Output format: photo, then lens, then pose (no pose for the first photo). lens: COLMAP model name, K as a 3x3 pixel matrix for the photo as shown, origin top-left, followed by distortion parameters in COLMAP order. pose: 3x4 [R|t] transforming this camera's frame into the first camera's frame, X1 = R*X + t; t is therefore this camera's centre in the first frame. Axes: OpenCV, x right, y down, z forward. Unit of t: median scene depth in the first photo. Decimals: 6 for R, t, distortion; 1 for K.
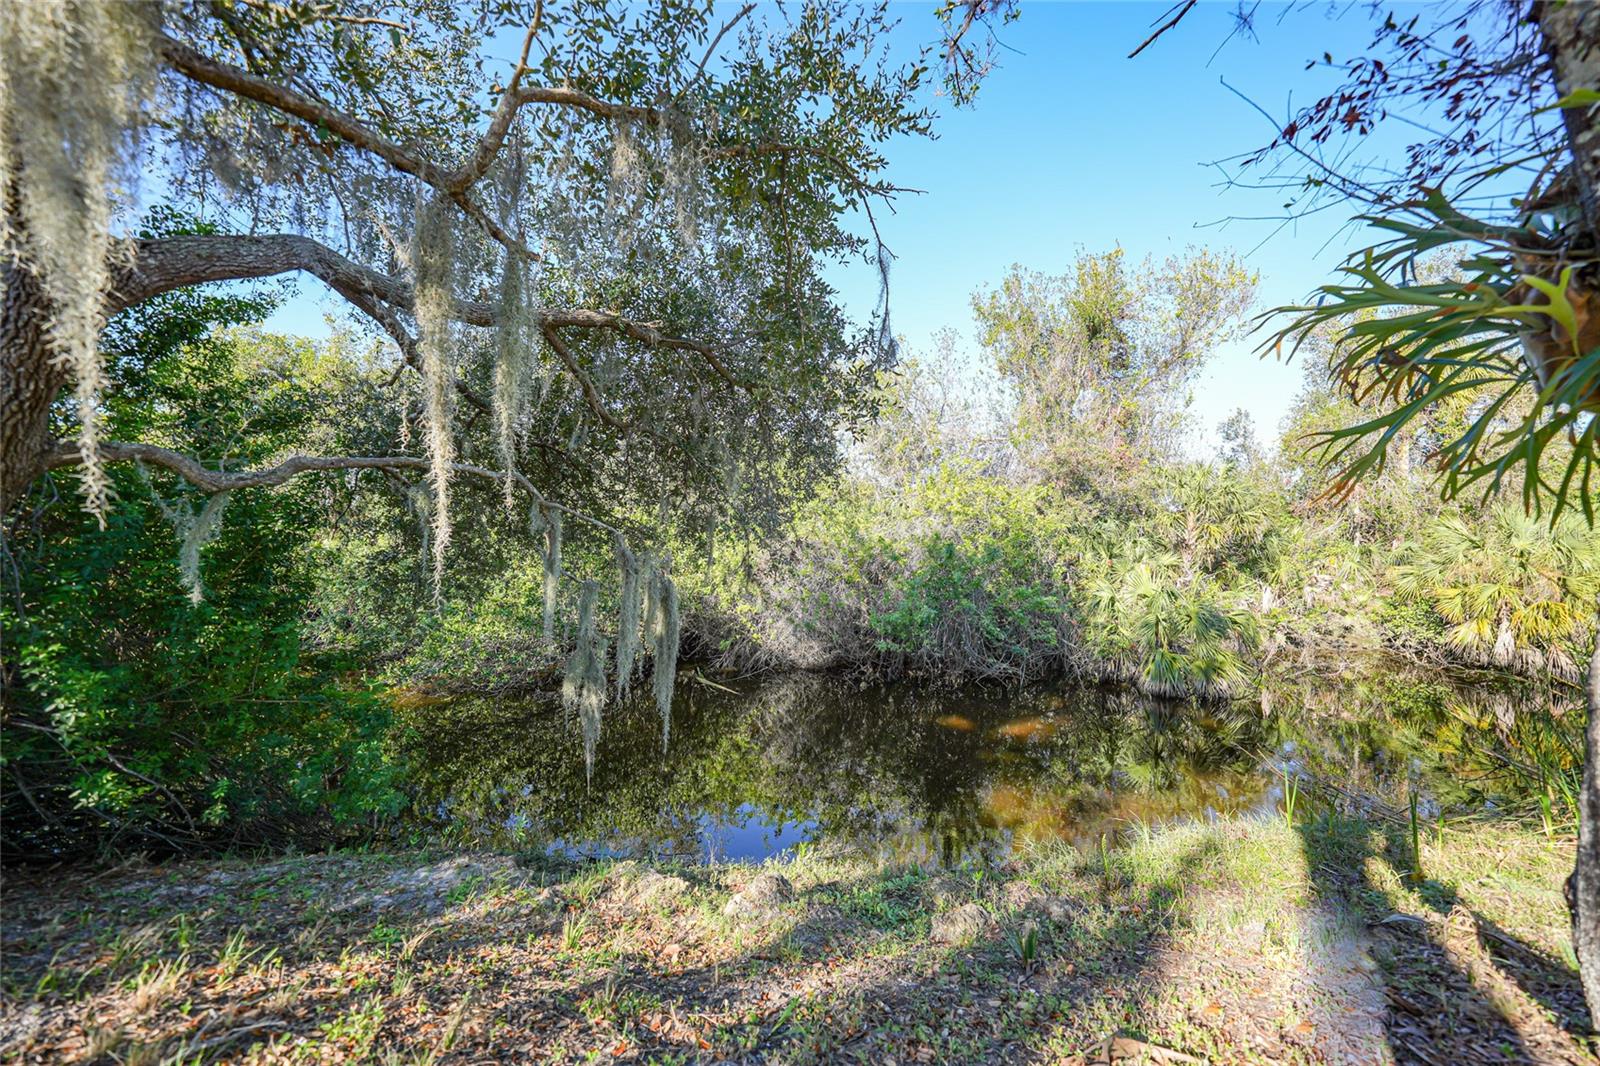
lens RADIAL K [[559.6, 0, 805.6], [0, 559.6, 531.5], [0, 0, 1]] dist [-0.016639, 0.003123]
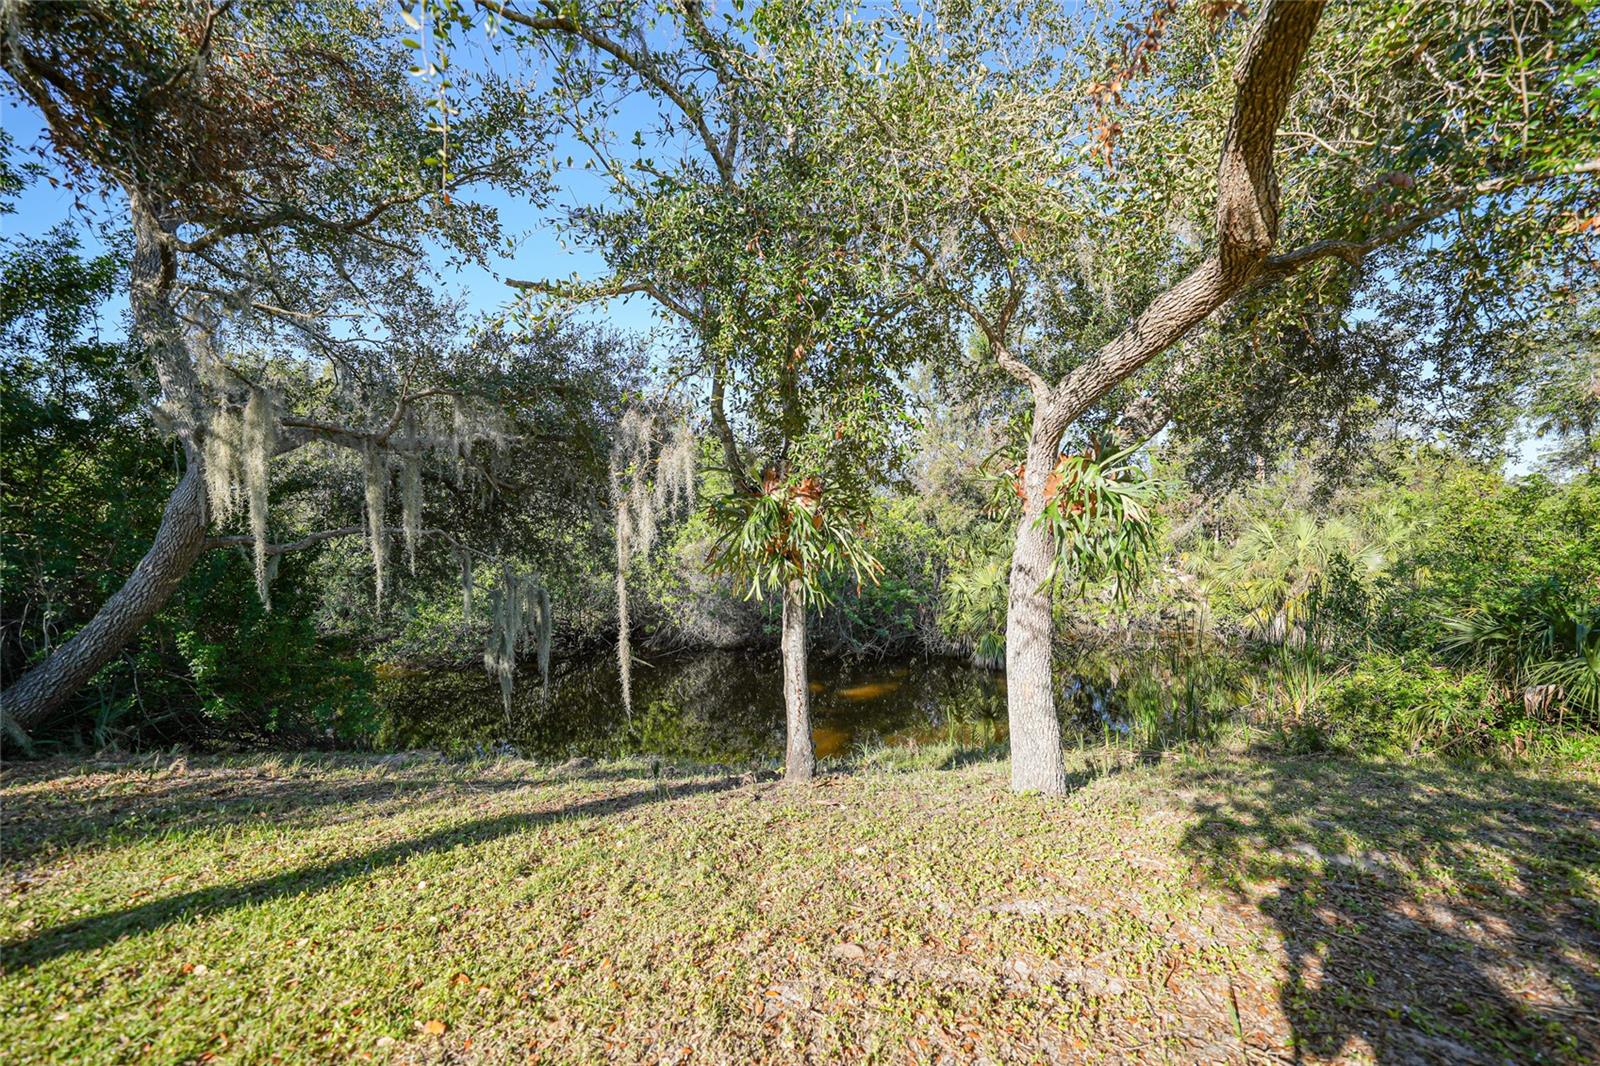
lens RADIAL K [[559.6, 0, 801.5], [0, 559.6, 534.0], [0, 0, 1]] dist [-0.016639, 0.003123]
pose [[0.999991, -0.004049, -0.001520, 0.201288], [0.004098, 0.999417, 0.033905, -0.050158], [0.001382, -0.033911, 0.999424, -0.238904]]
